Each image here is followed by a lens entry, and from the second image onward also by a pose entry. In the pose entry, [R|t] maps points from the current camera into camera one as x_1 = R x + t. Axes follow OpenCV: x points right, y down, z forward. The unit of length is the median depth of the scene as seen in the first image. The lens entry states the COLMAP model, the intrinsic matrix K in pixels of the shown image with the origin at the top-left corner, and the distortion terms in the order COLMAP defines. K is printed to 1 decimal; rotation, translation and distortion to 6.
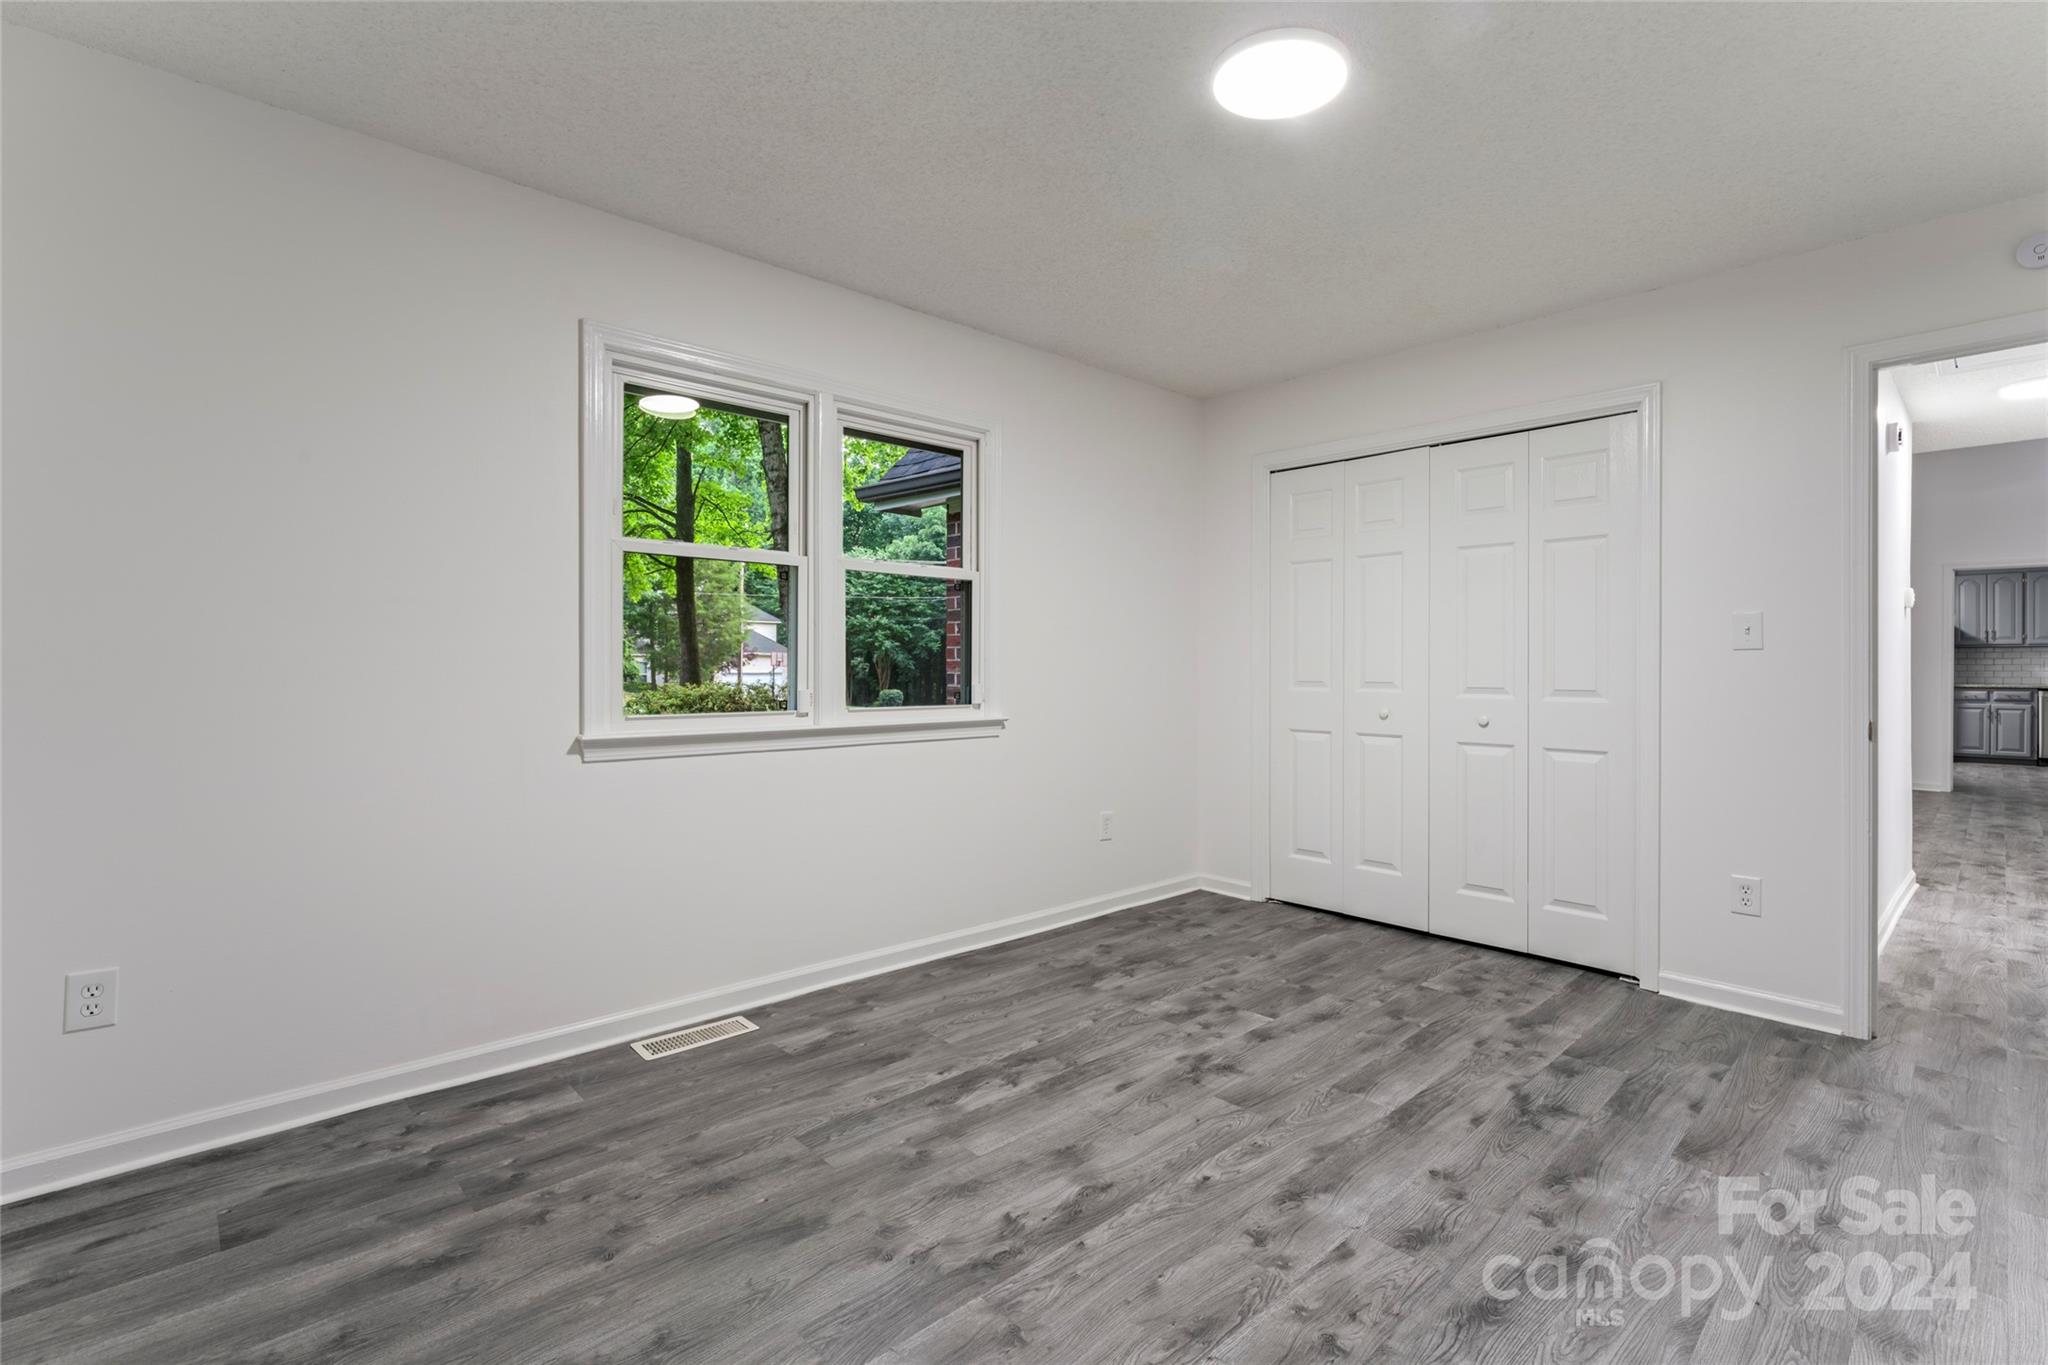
lens RADIAL K [[919.4, 0, 1031.1], [0, 919.4, 663.7], [0, 0, 1]] dist [-0.003992, 0.000263]
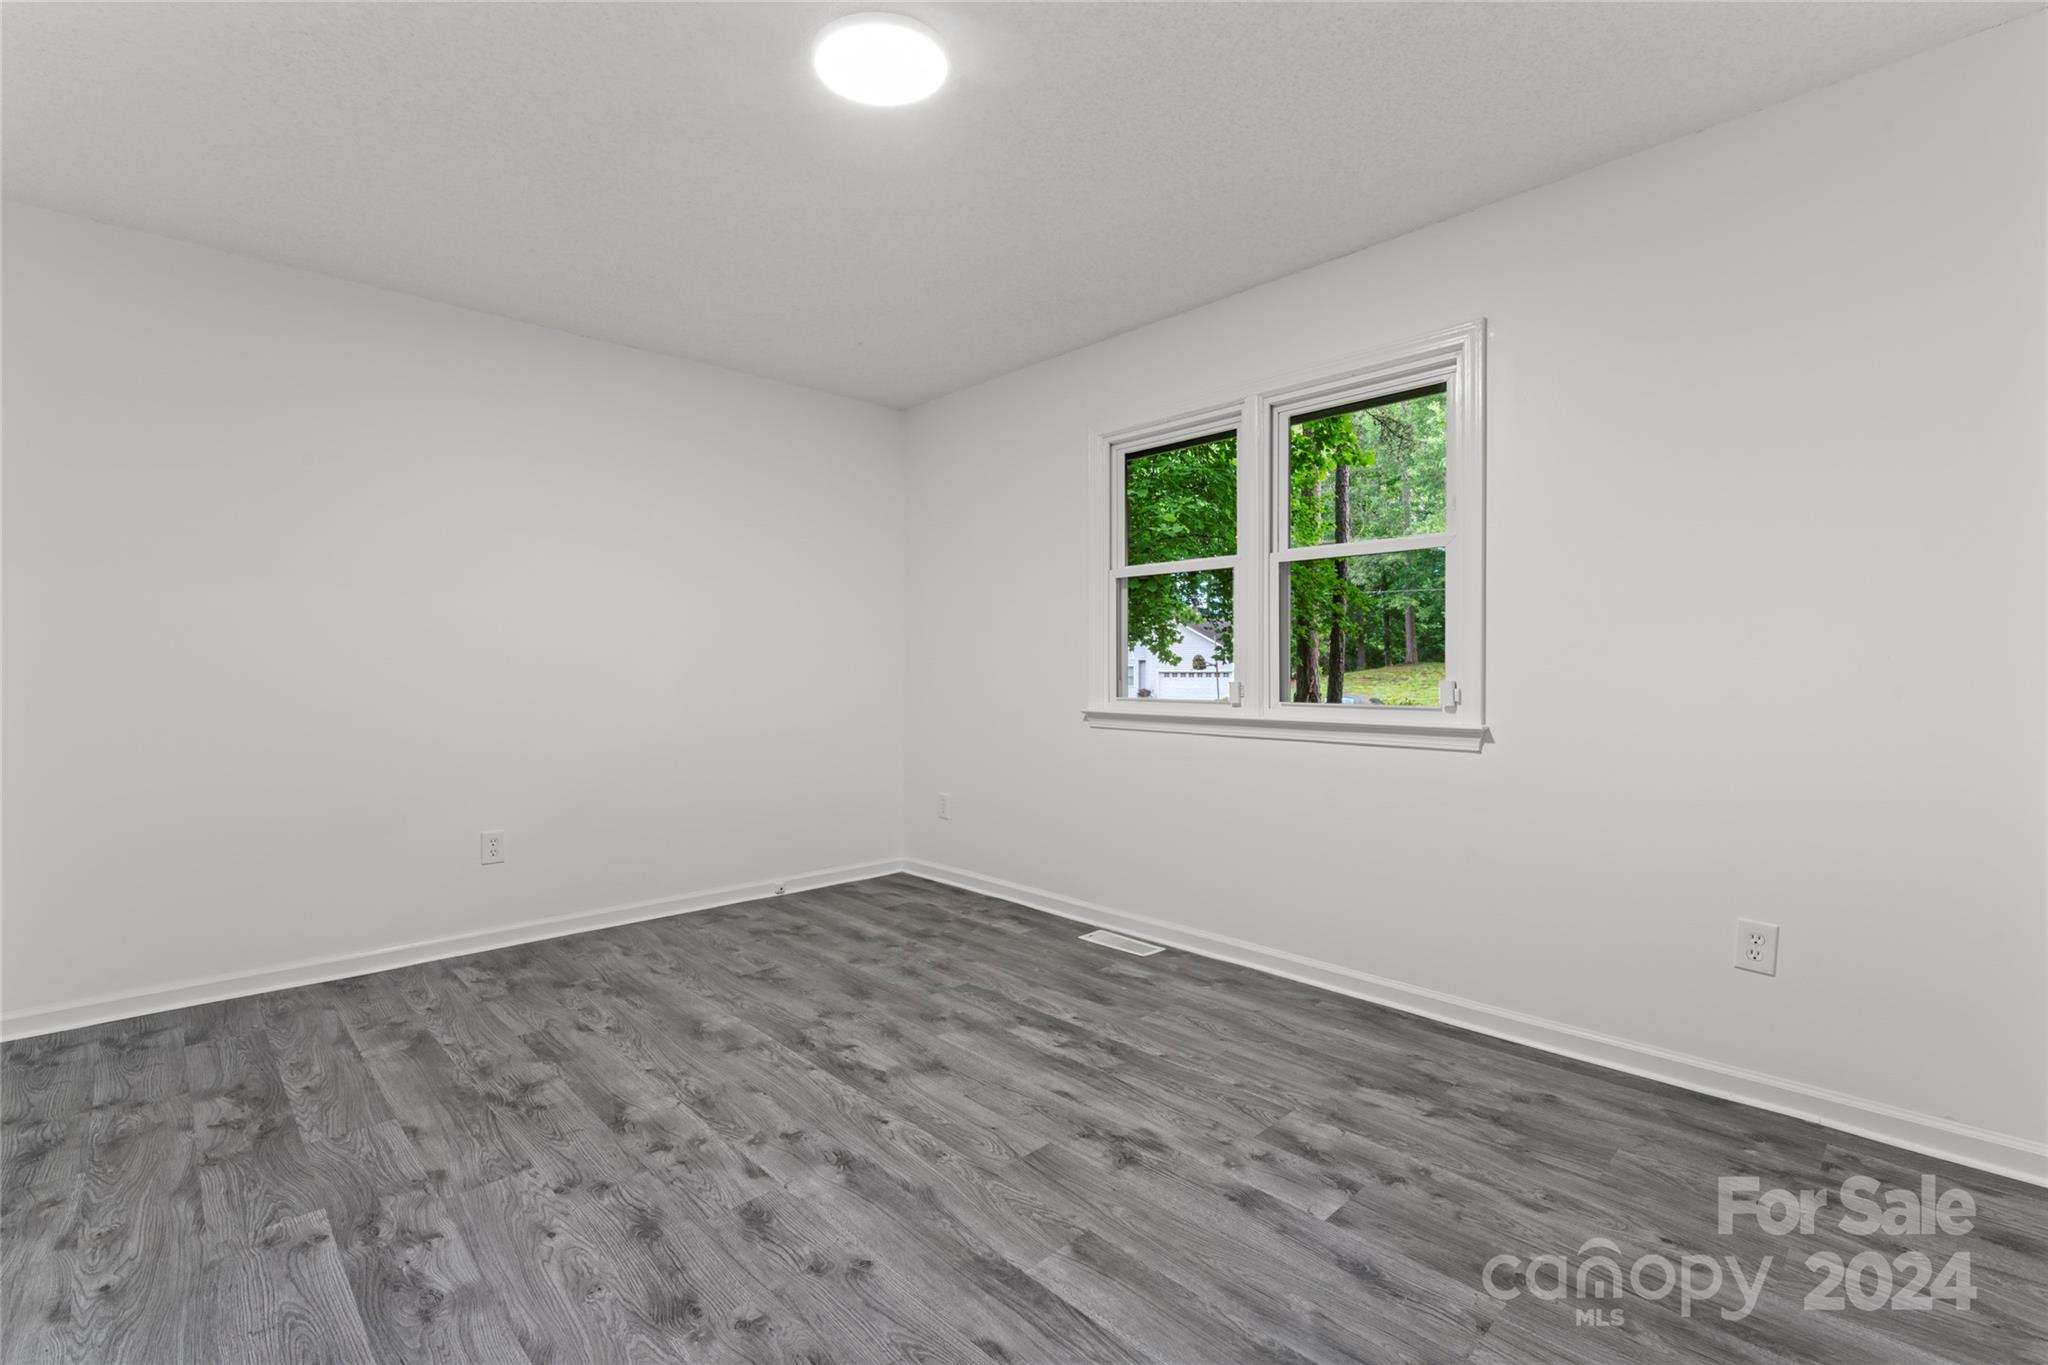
lens RADIAL K [[919.4, 0, 1022.2], [0, 919.4, 677.6], [0, 0, 1]] dist [-0.003992, 0.000263]
pose [[0.010828, 0.010645, -0.999885, 1.048247], [0.004956, 0.999930, 0.010699, 0.013387], [0.999929, -0.005072, 0.010775, 0.940200]]
